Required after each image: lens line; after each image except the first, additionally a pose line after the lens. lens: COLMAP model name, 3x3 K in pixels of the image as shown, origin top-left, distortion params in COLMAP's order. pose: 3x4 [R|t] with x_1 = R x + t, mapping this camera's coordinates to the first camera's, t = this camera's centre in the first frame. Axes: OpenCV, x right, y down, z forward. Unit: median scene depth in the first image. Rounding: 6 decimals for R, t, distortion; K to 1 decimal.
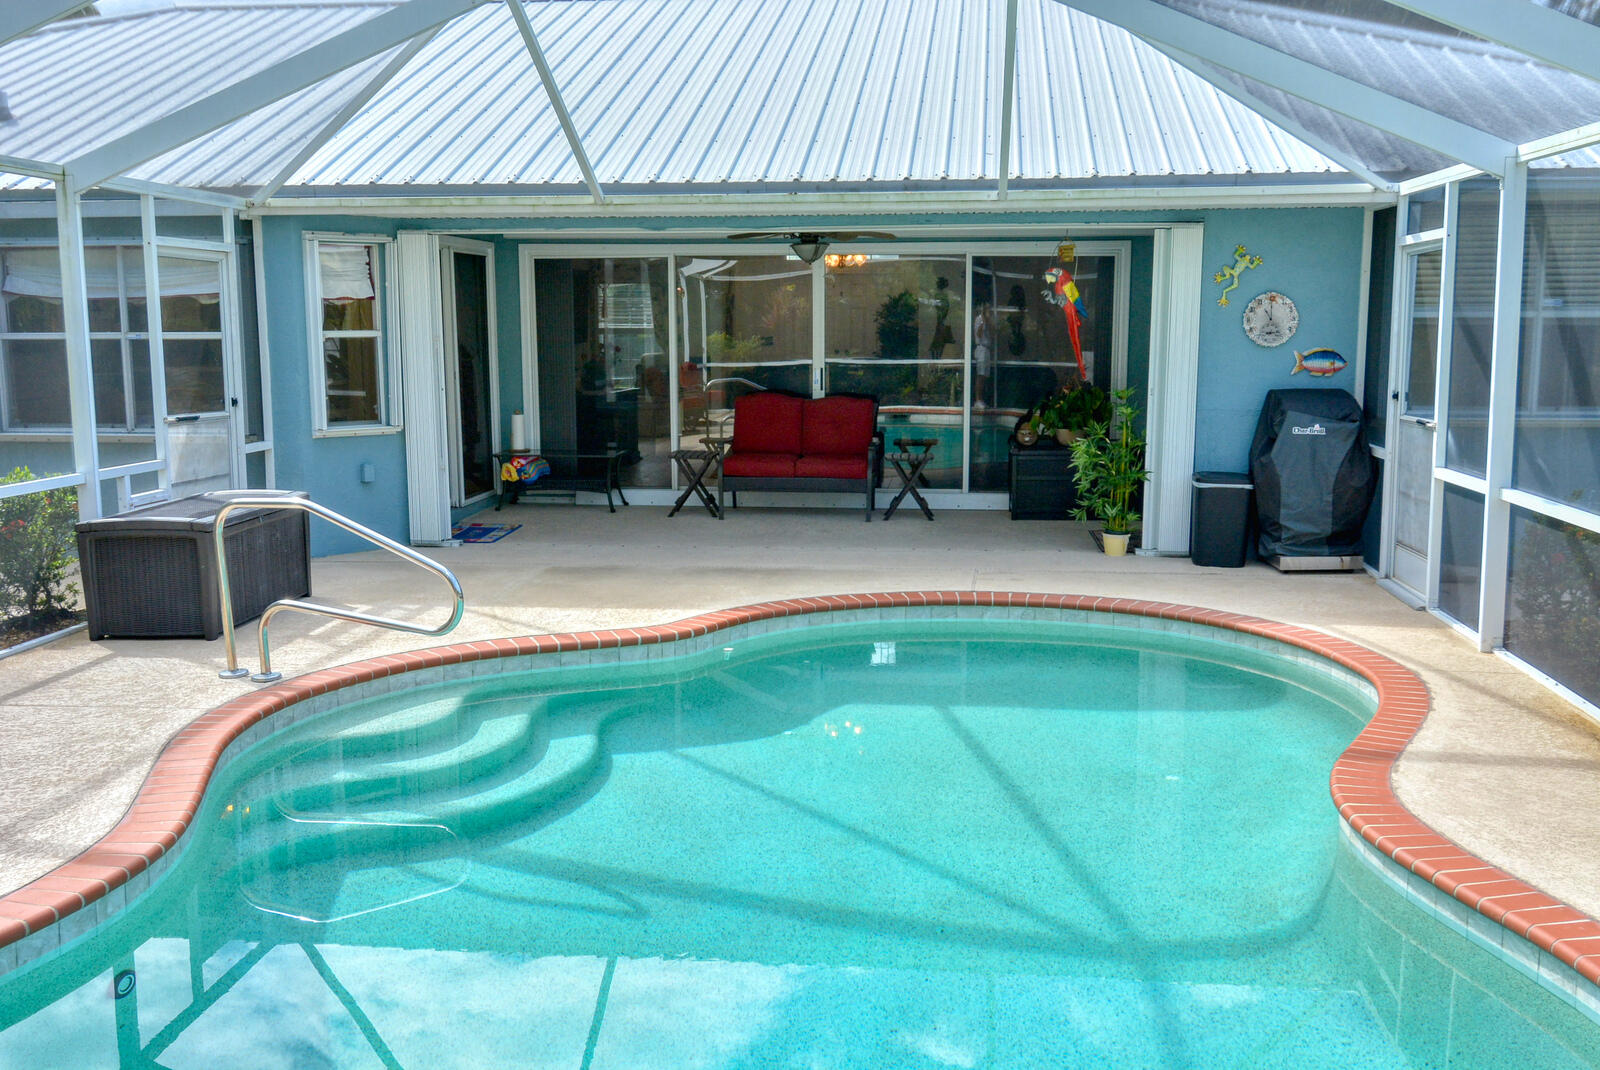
lens RADIAL K [[1544.3, 0, 800.0], [0, 1544.3, 535.0], [0, 0, 1]] dist [-0.000193, 0.021163]
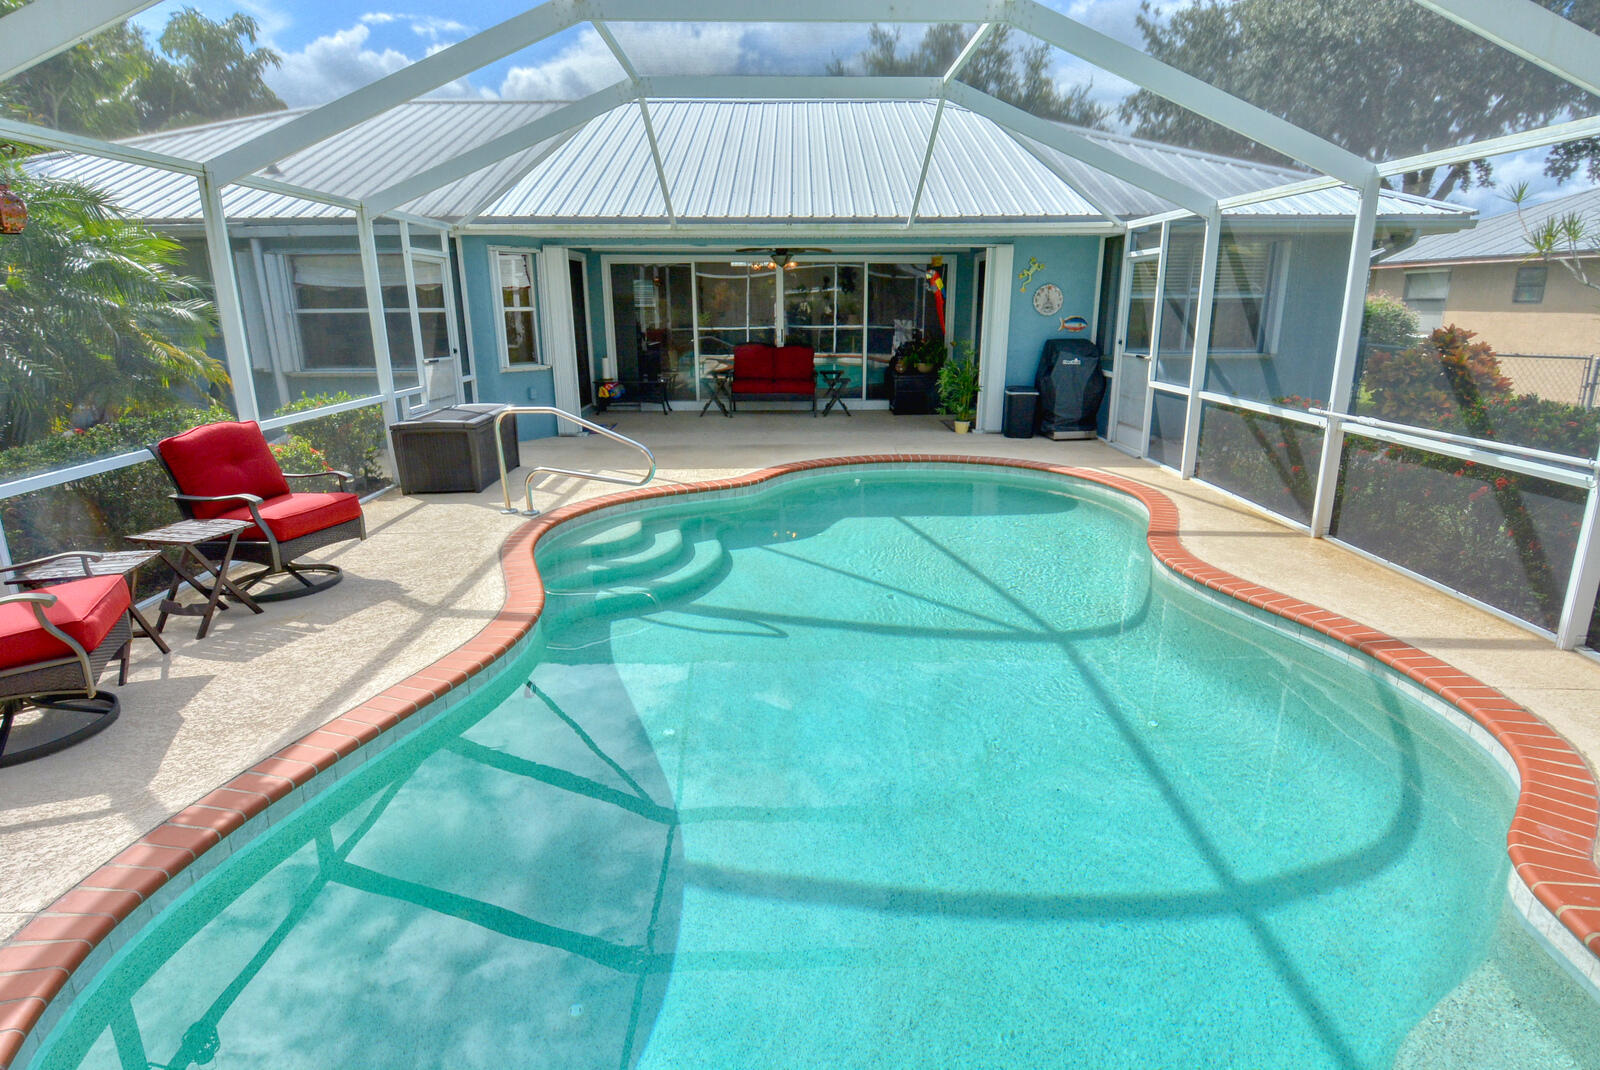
lens RADIAL K [[872.3, 0, 800.0], [0, 872.3, 535.0], [0, 0, 1]] dist [0.001163, -0.000844]
pose [[0.991174, -0.035327, 0.127774, -0.130504], [0.019542, 0.992246, 0.122747, 0.002438], [-0.131120, -0.119167, 0.984178, 0.003206]]
